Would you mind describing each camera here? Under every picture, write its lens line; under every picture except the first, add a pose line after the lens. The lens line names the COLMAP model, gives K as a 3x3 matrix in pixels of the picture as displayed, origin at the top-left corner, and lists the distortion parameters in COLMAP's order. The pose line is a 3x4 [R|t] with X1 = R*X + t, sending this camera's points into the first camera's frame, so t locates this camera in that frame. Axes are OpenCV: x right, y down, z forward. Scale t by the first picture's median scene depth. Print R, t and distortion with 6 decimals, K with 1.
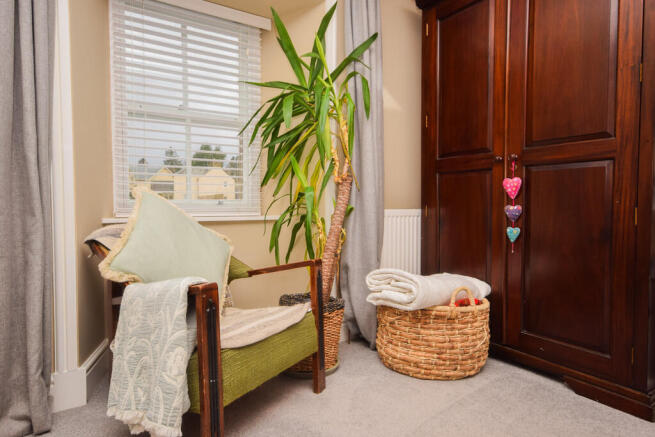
lens RADIAL K [[395.2, 0, 328.1], [0, 395.2, 221.2], [0, 0, 1]] dist [-0.006008, -0.000462]
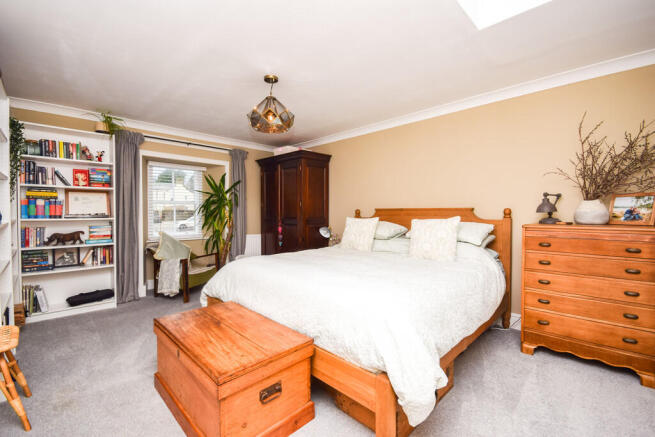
lens RADIAL K [[294.1, 0, 324.8], [0, 294.1, 214.8], [0, 0, 1]] dist [-0.004763, -0.001755]
pose [[0.981839, 0.001052, 0.189715, 0.348705], [0.005900, 0.999332, -0.036078, -0.118422], [-0.189626, 0.036542, 0.981176, -1.474108]]
